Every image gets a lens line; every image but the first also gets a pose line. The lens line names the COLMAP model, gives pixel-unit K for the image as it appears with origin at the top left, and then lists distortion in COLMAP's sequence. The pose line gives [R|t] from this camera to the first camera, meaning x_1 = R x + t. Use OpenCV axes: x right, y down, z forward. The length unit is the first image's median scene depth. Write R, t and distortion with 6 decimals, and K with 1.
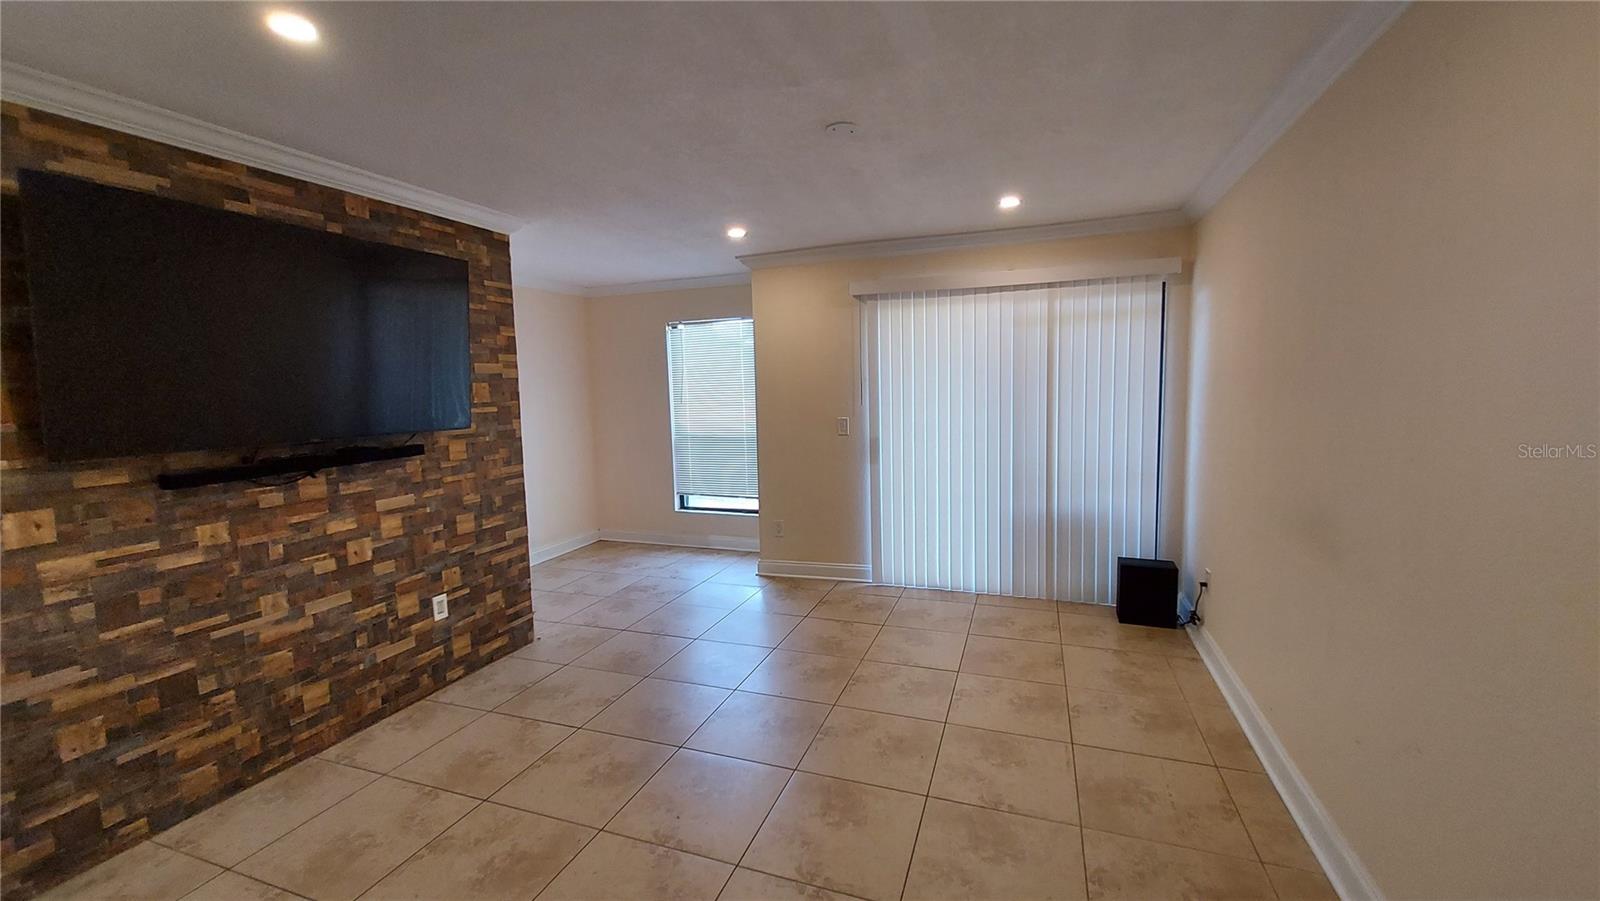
lens RADIAL K [[630.4, 0, 805.5], [0, 630.4, 445.9], [0, 0, 1]] dist [0.010510, -0.002582]
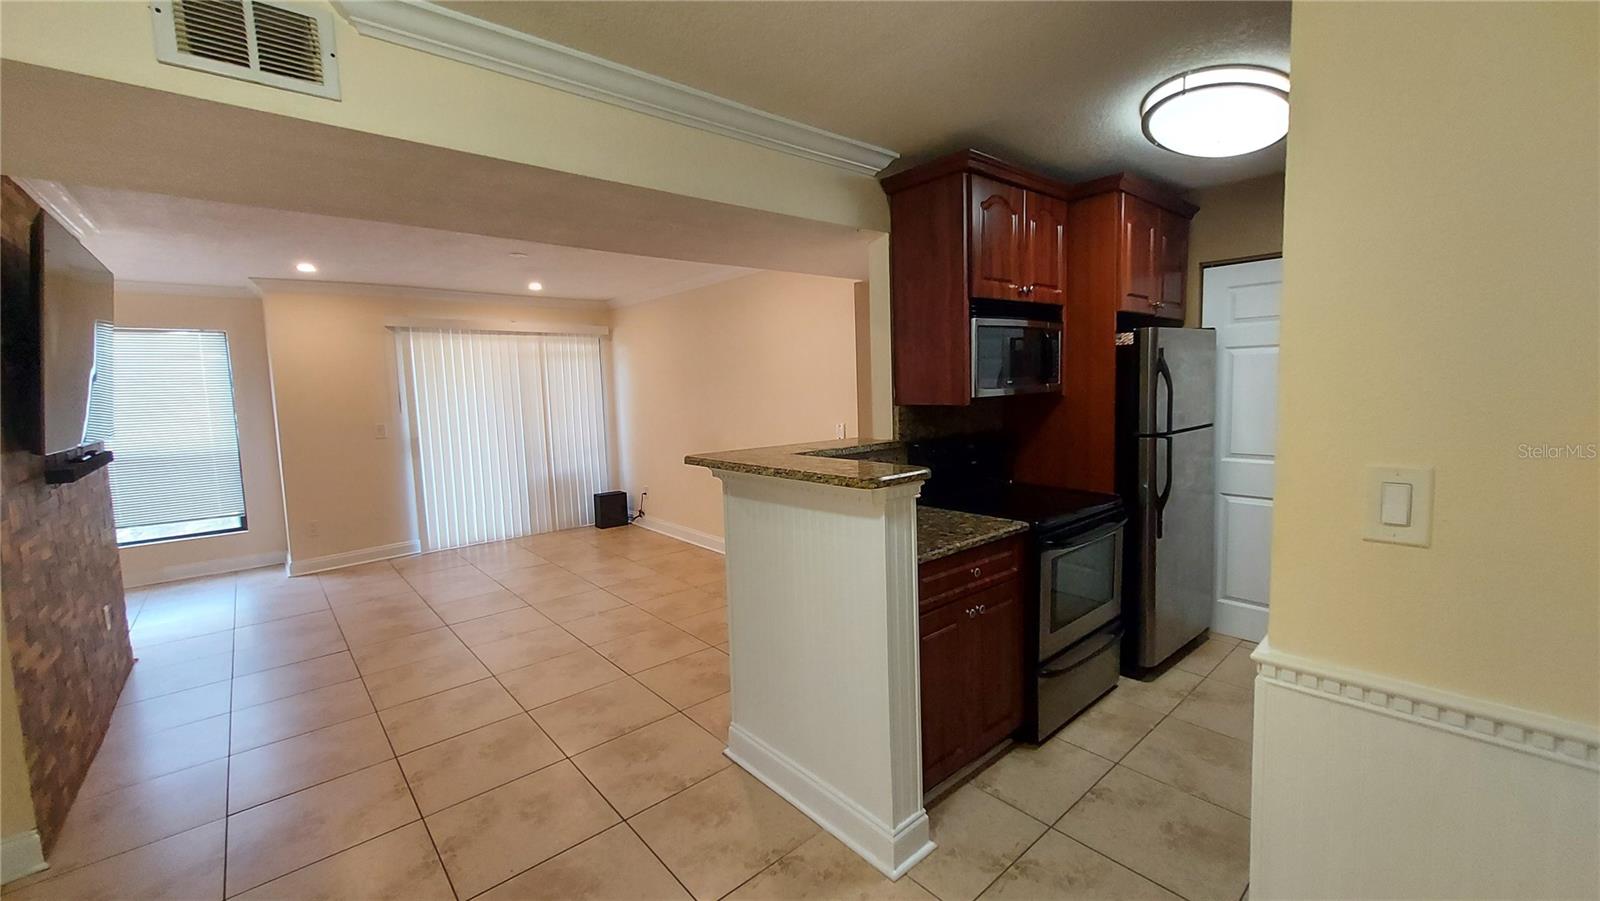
lens RADIAL K [[630.4, 0, 793.3], [0, 630.4, 438.1], [0, 0, 1]] dist [0.010510, -0.002582]
pose [[0.507157, -0.062521, 0.859583, -1.115637], [0.100586, 0.994843, 0.013013, 0.087853], [-0.855964, 0.079862, 0.510830, -0.579450]]
